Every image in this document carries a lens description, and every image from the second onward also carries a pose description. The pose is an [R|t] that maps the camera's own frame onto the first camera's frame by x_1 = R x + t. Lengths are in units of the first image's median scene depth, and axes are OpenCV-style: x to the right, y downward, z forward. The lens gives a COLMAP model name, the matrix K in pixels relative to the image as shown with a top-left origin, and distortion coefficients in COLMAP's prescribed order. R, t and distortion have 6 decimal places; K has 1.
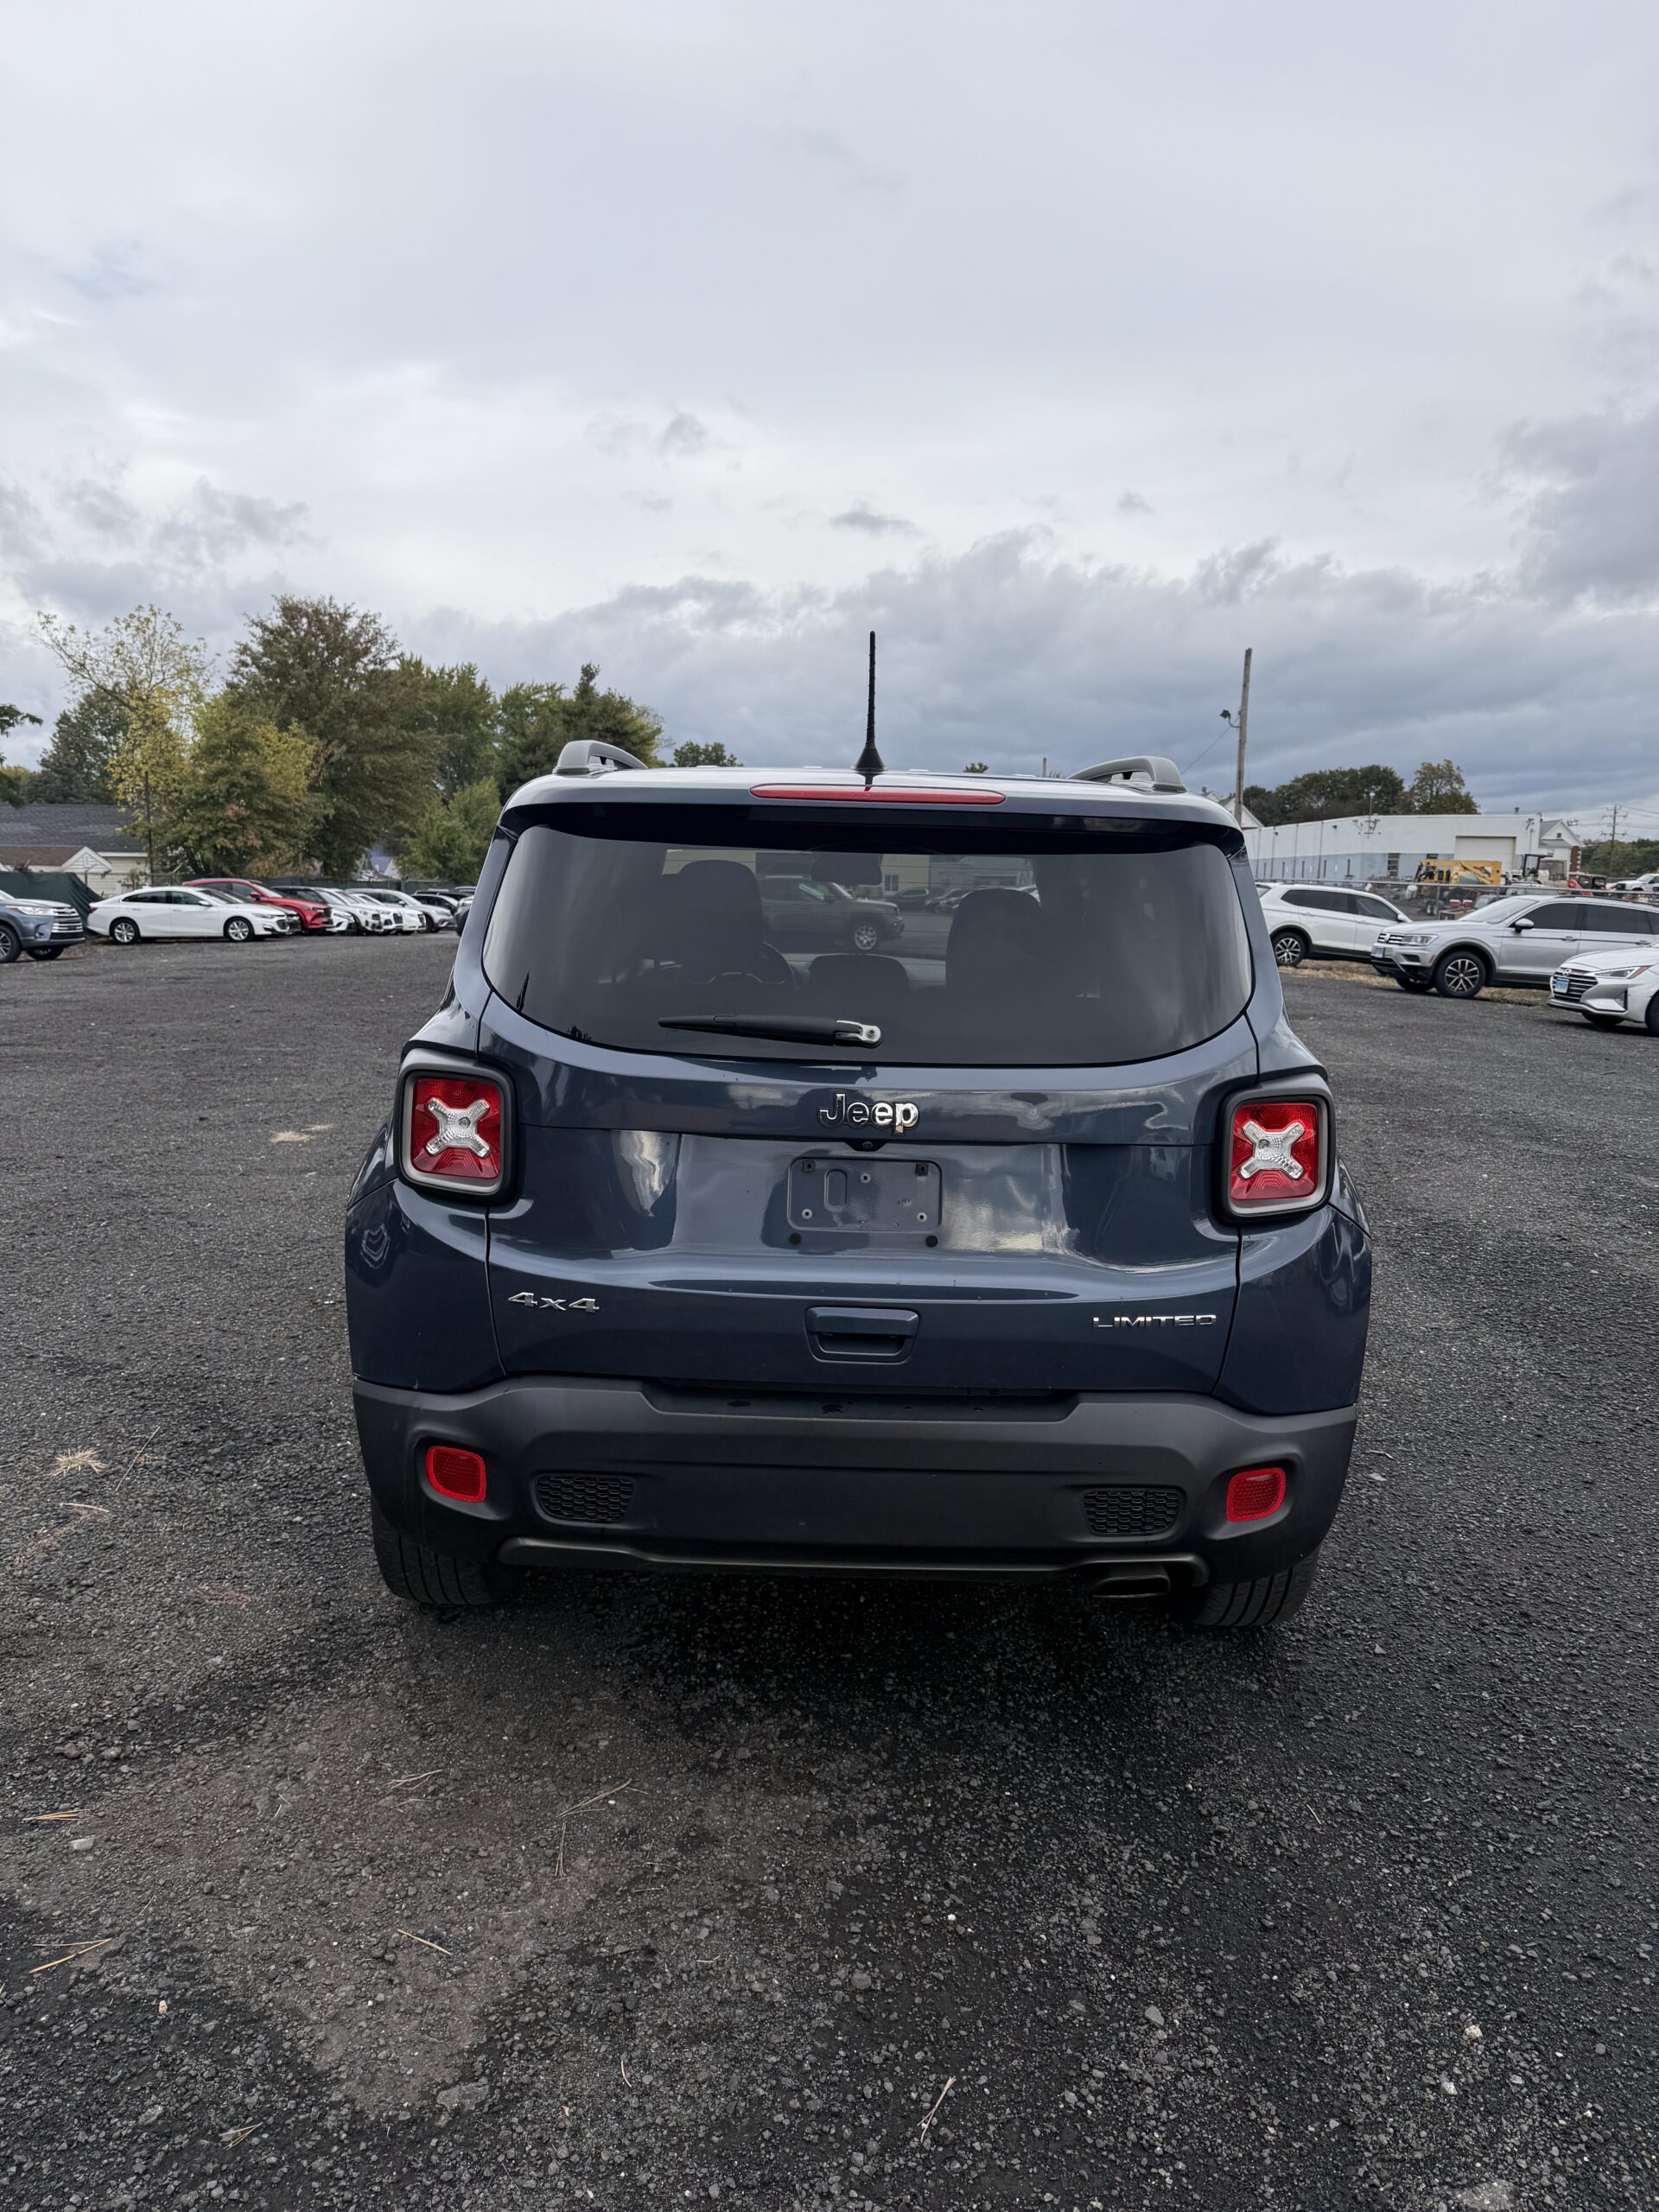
lens RADIAL K [[1558.0, 0, 829.0], [0, 1558.0, 1108.1], [0, 0, 1]] dist [0.021639, -0.036986]
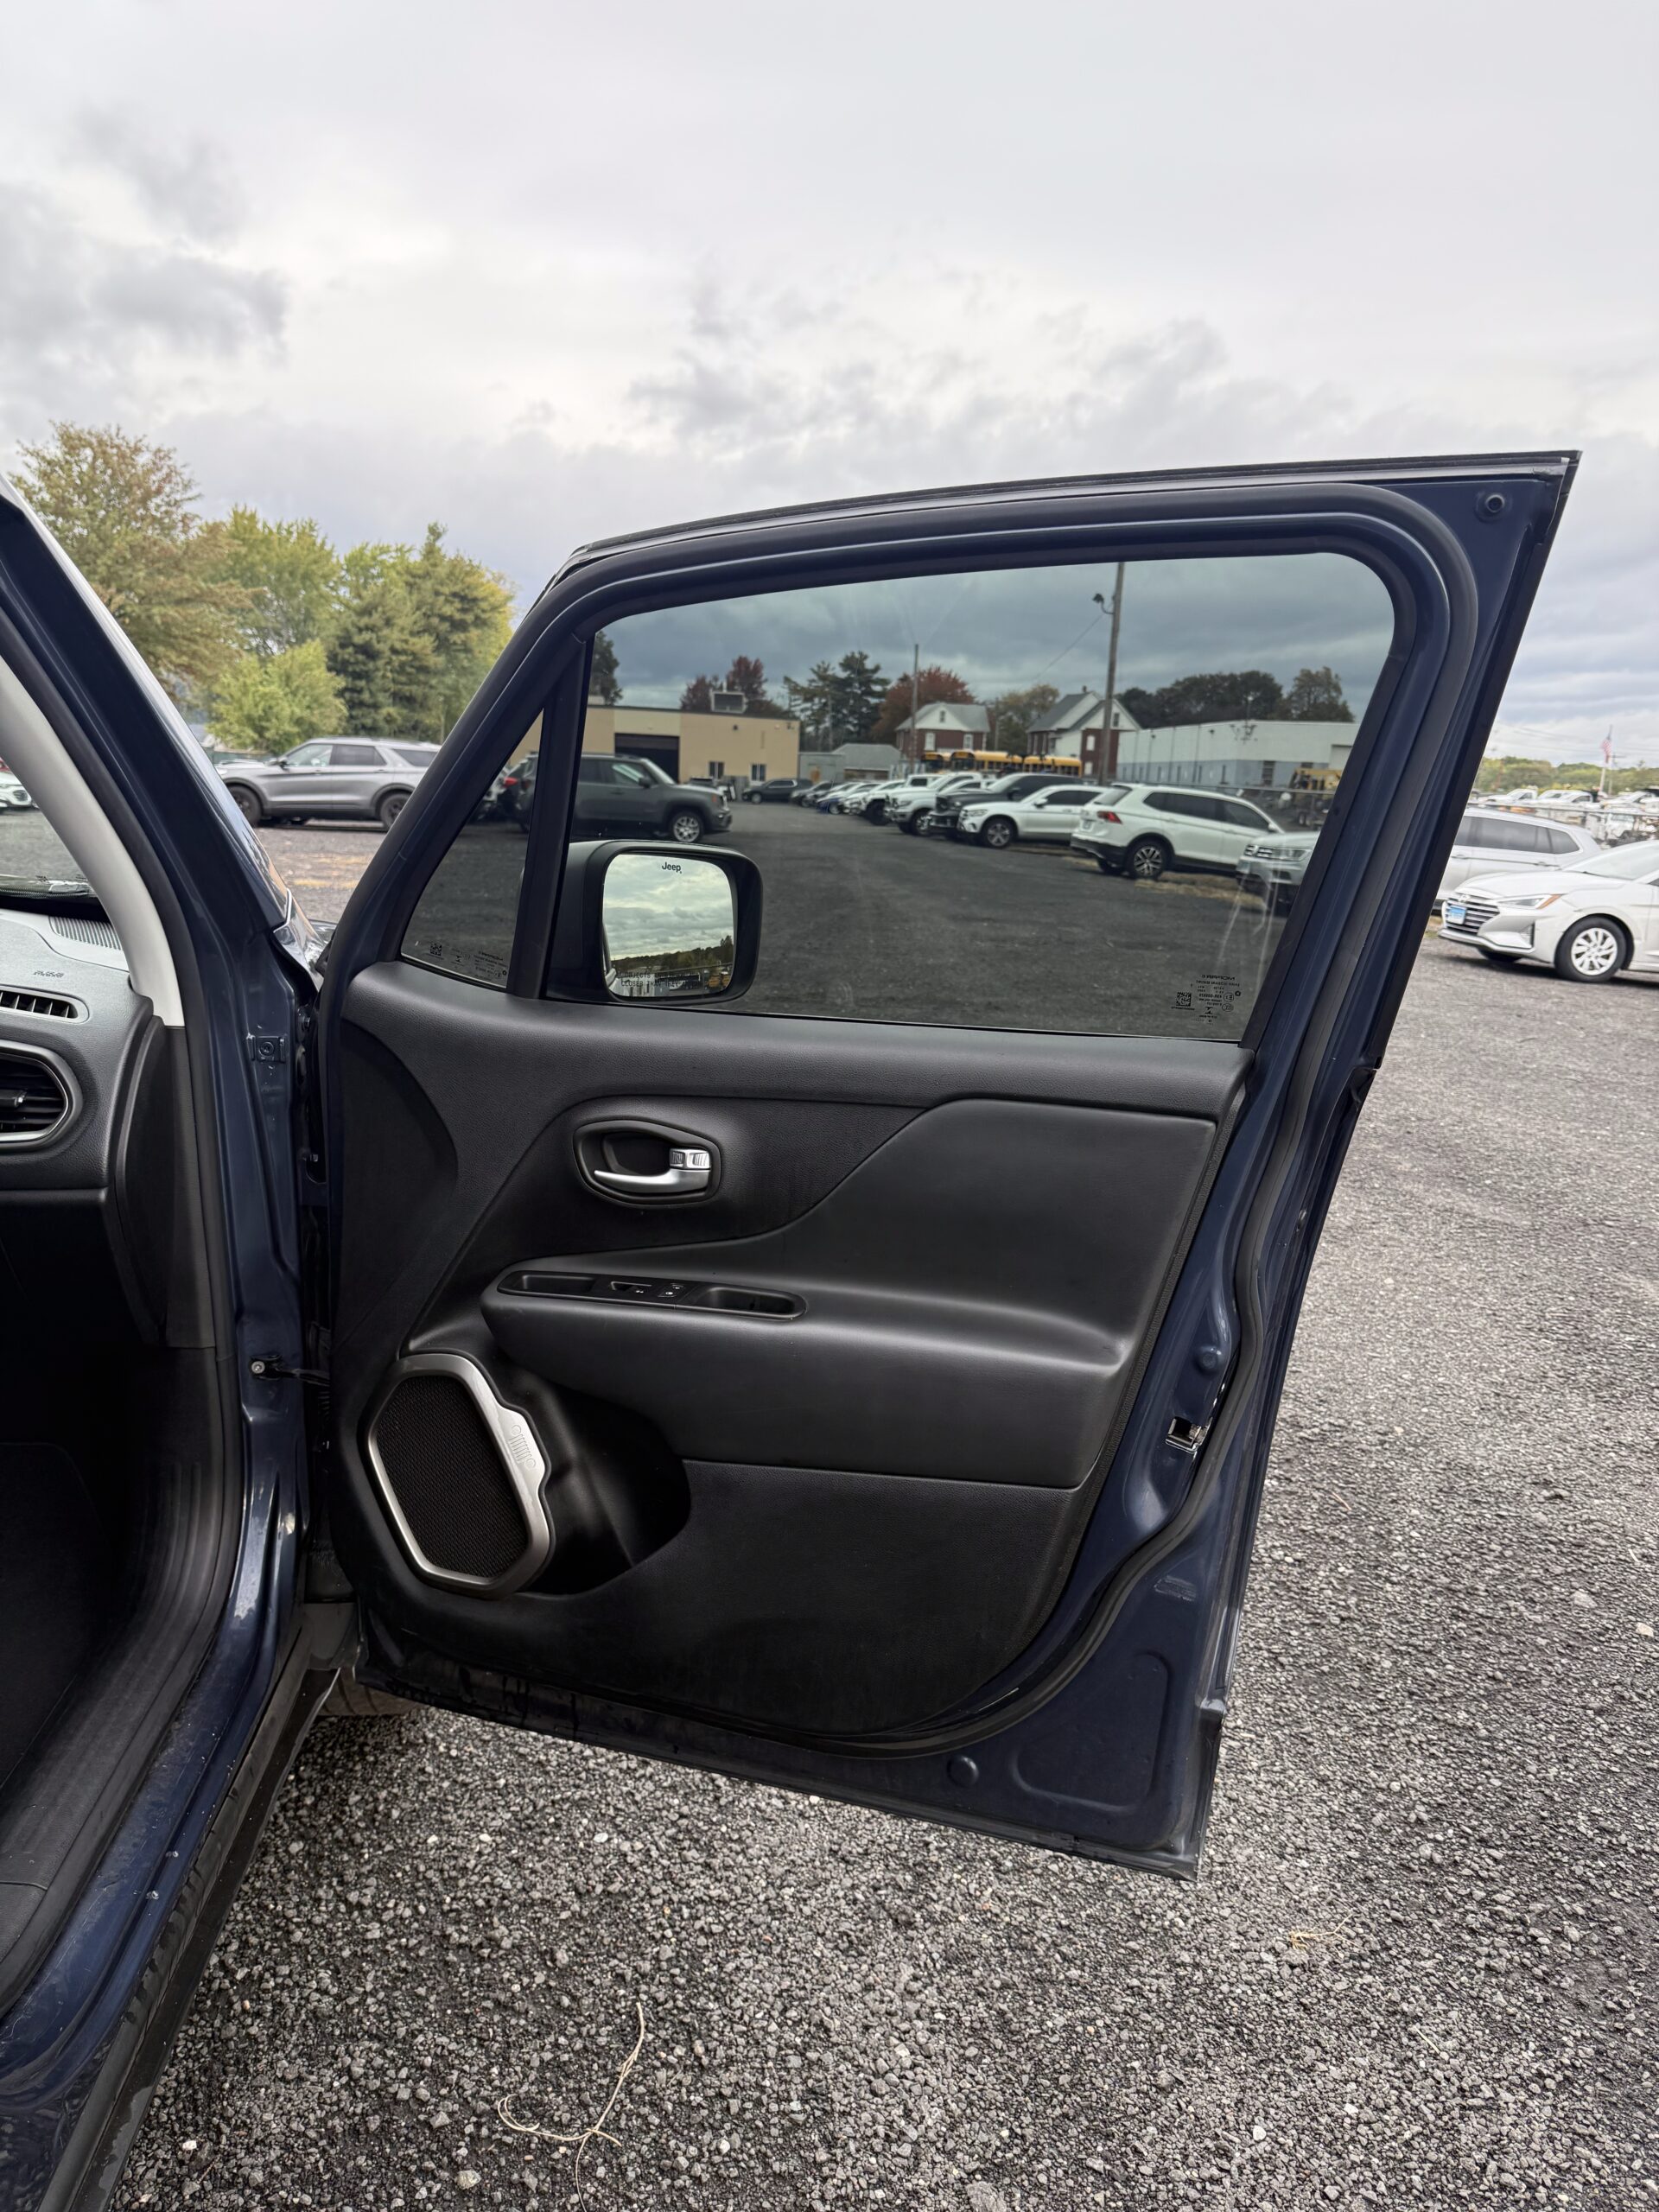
lens RADIAL K [[1558.0, 0, 829.8], [0, 1558.0, 1098.6], [0, 0, 1]] dist [0.021639, -0.036986]
pose [[0.996652, 0.018250, 0.079693, 0.058802], [-0.023094, 0.997914, 0.060287, -0.019279], [-0.078427, -0.061926, 0.994995, 0.158105]]
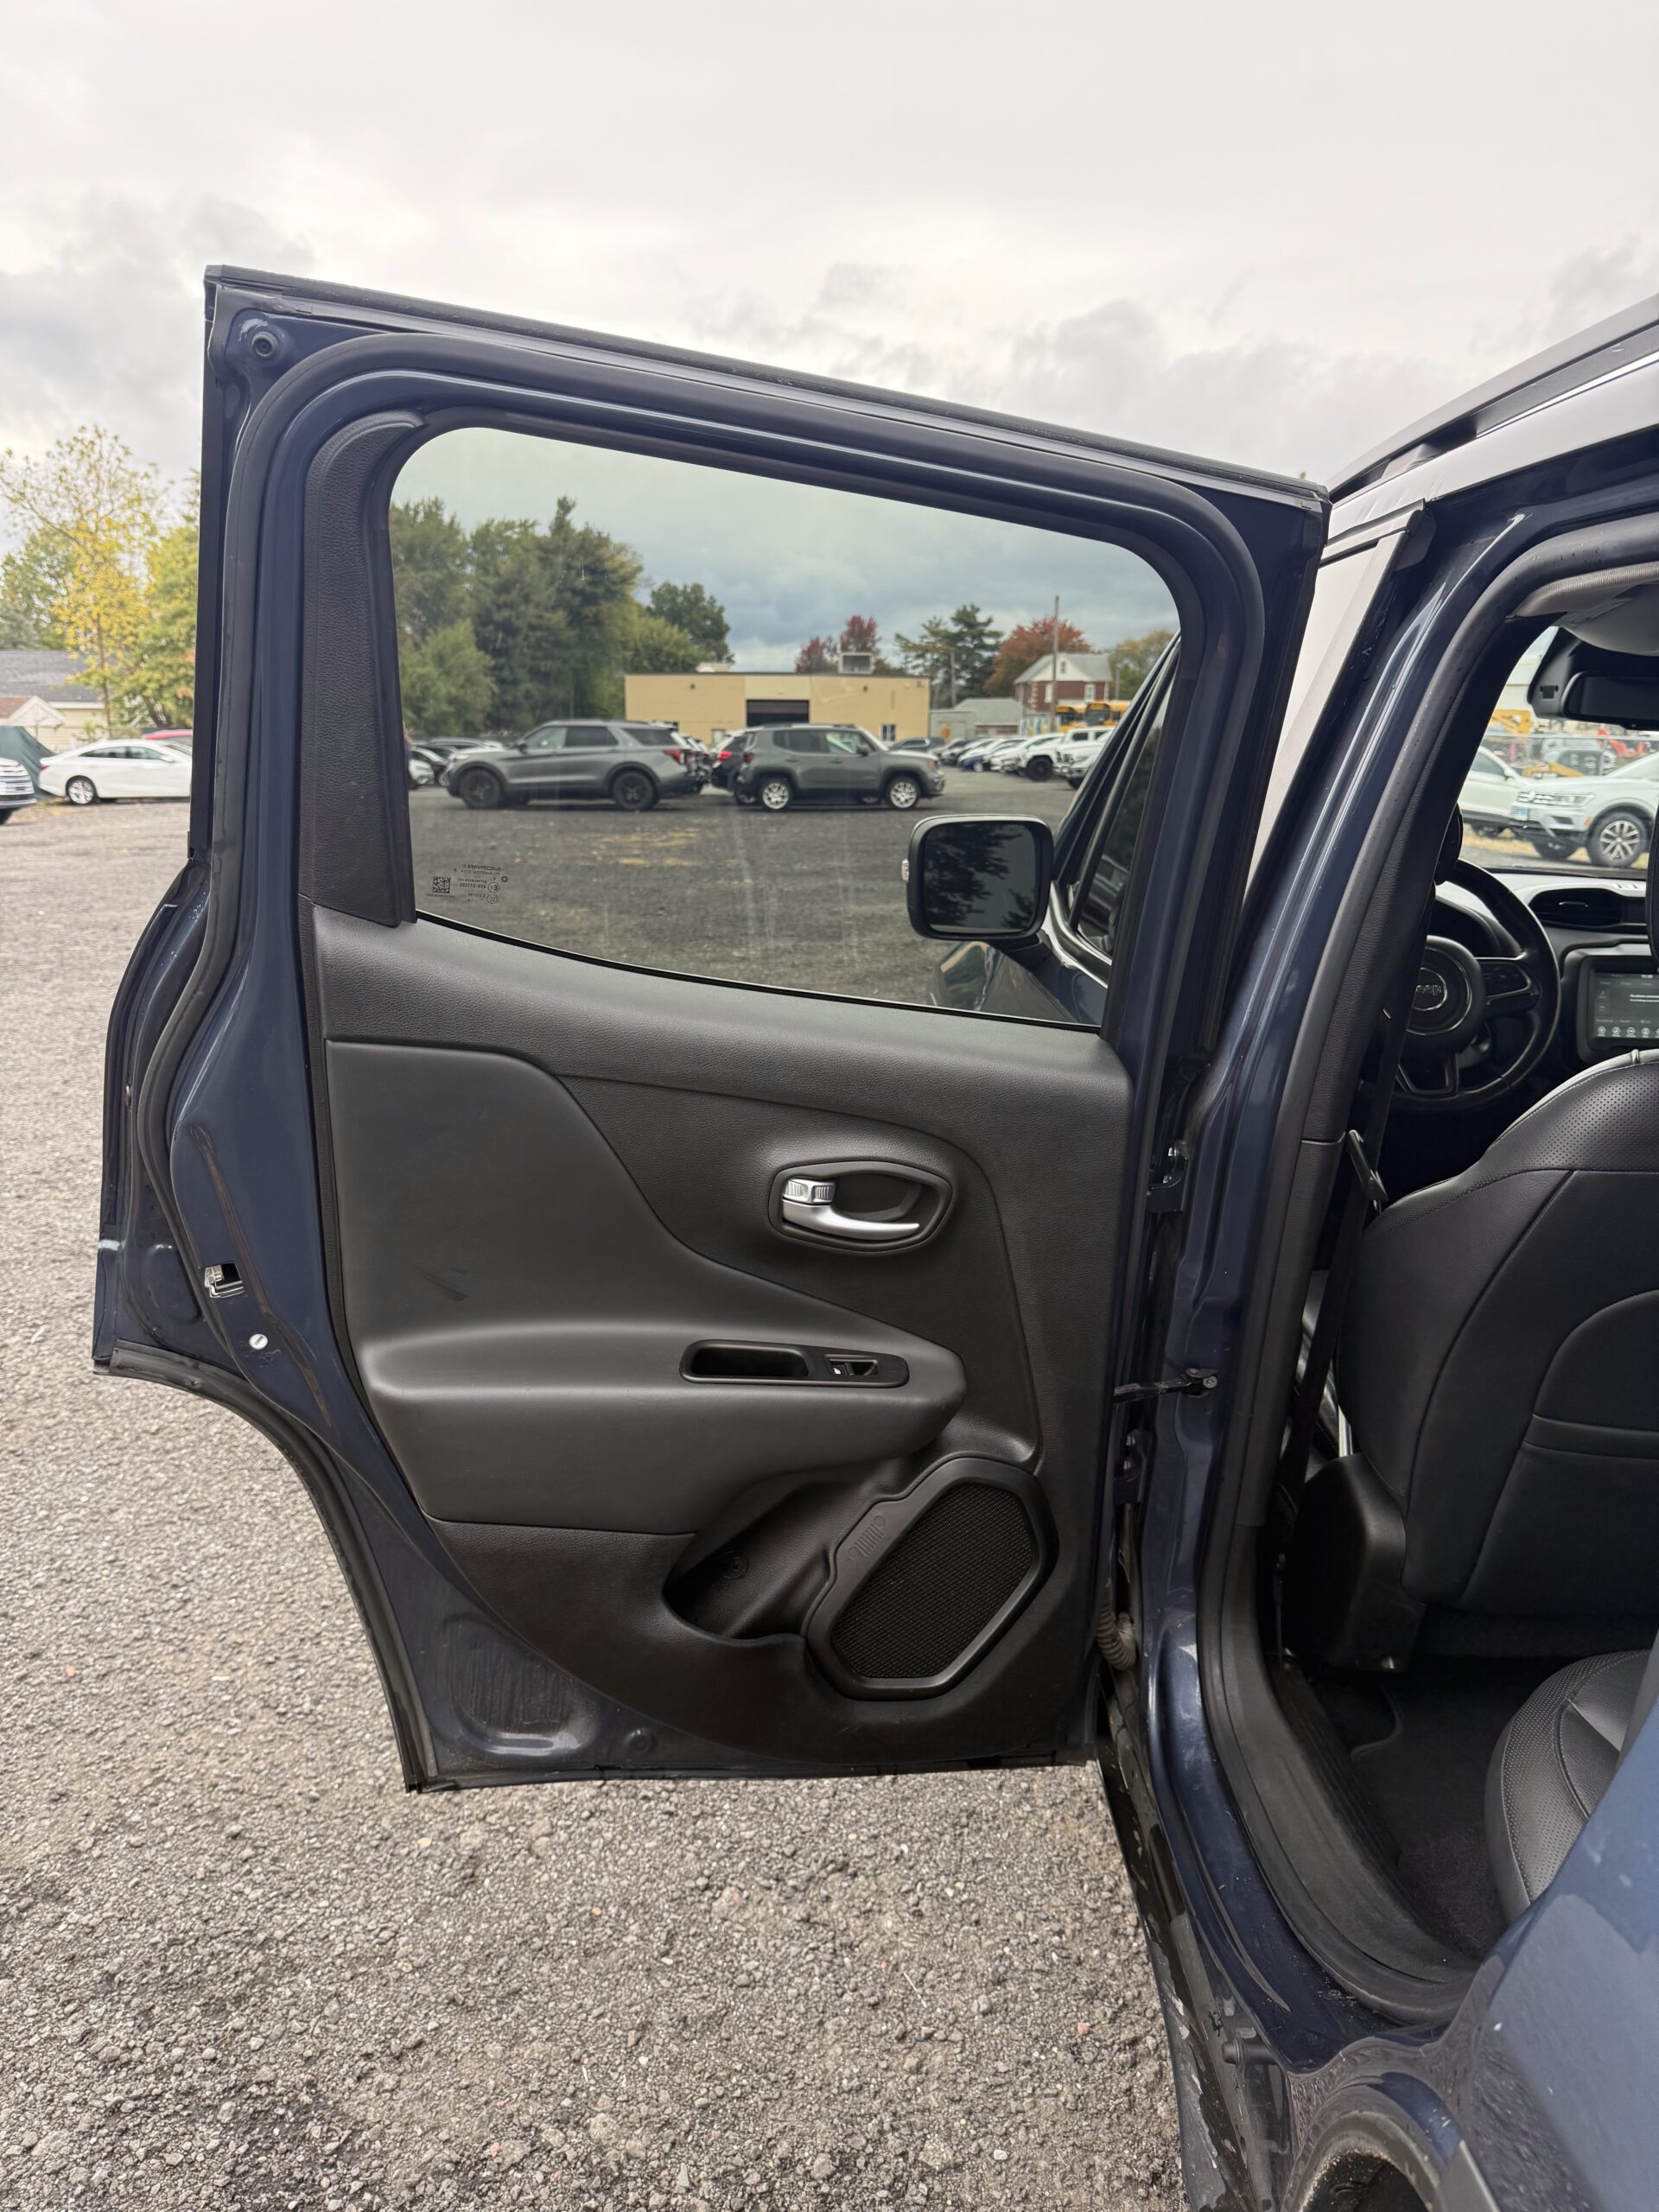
lens RADIAL K [[1558.0, 0, 808.2], [0, 1558.0, 1116.4], [0, 0, 1]] dist [0.021639, -0.036986]
pose [[0.999987, -0.004158, 0.002854, -0.051048], [0.003861, 0.995275, 0.097015, -0.018483], [-0.003244, -0.097002, 0.995279, 0.122631]]
